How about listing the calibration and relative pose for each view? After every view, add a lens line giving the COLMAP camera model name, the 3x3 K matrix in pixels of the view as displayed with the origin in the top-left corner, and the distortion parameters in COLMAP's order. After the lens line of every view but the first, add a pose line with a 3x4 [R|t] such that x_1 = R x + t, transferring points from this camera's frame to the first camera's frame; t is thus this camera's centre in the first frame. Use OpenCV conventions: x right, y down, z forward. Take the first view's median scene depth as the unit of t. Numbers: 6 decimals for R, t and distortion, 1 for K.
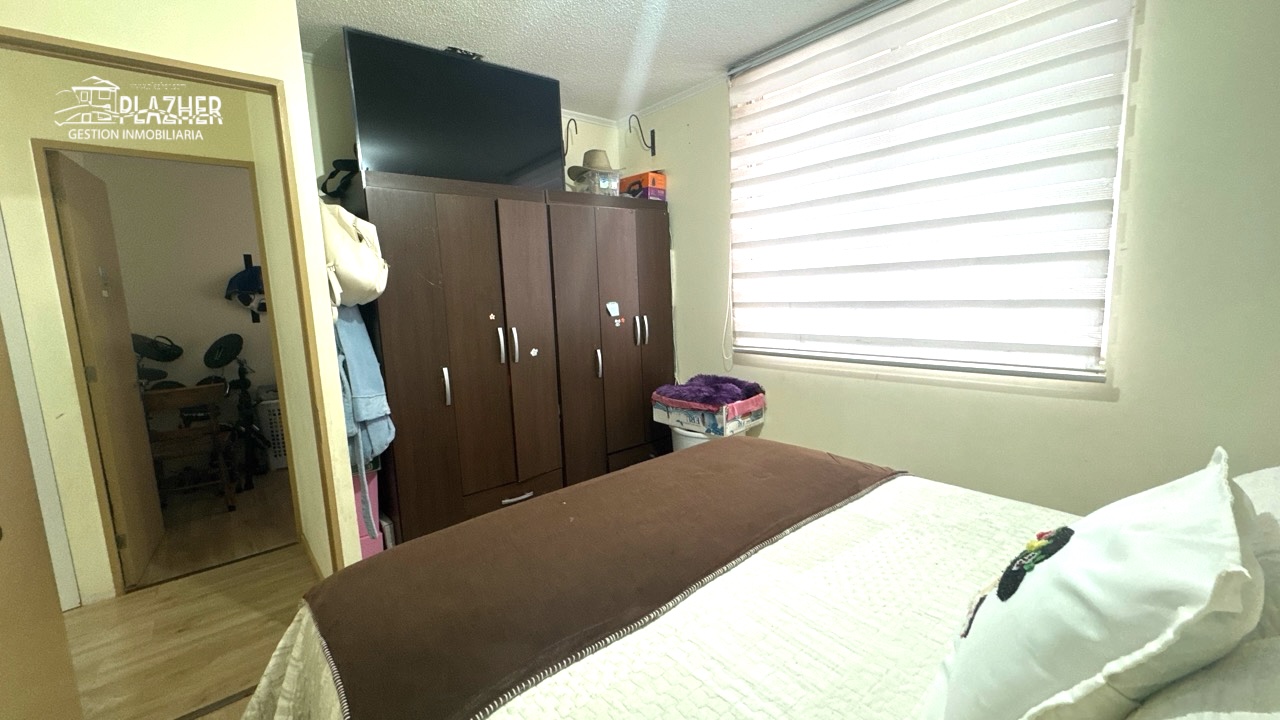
lens RADIAL K [[512.0, 0, 640.0], [0, 512.0, 360.0], [0, 0, 1]] dist [-0.000445, 0.000066]
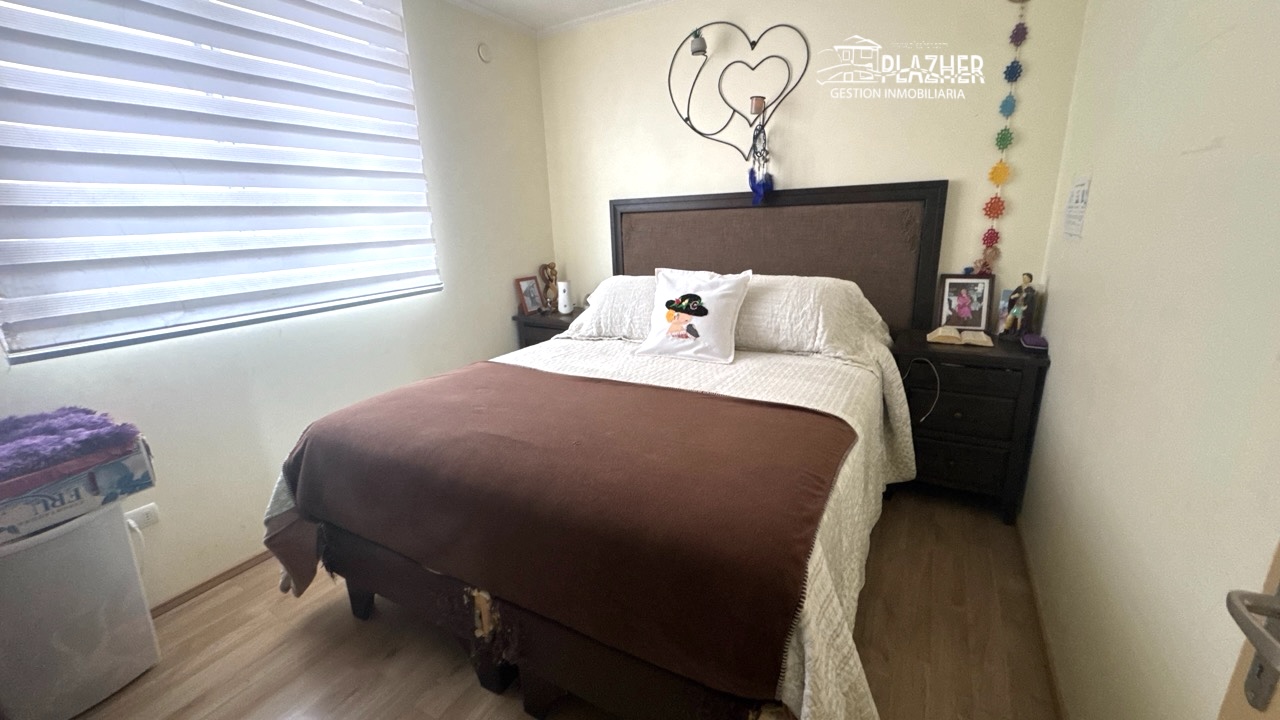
lens RADIAL K [[512.0, 0, 640.0], [0, 512.0, 360.0], [0, 0, 1]] dist [-0.000445, 0.000066]
pose [[-0.337104, -0.208872, 0.918005, -0.554525], [0.177338, 0.943537, 0.279802, -0.058387], [-0.924615, 0.257120, -0.281029, 0.592437]]
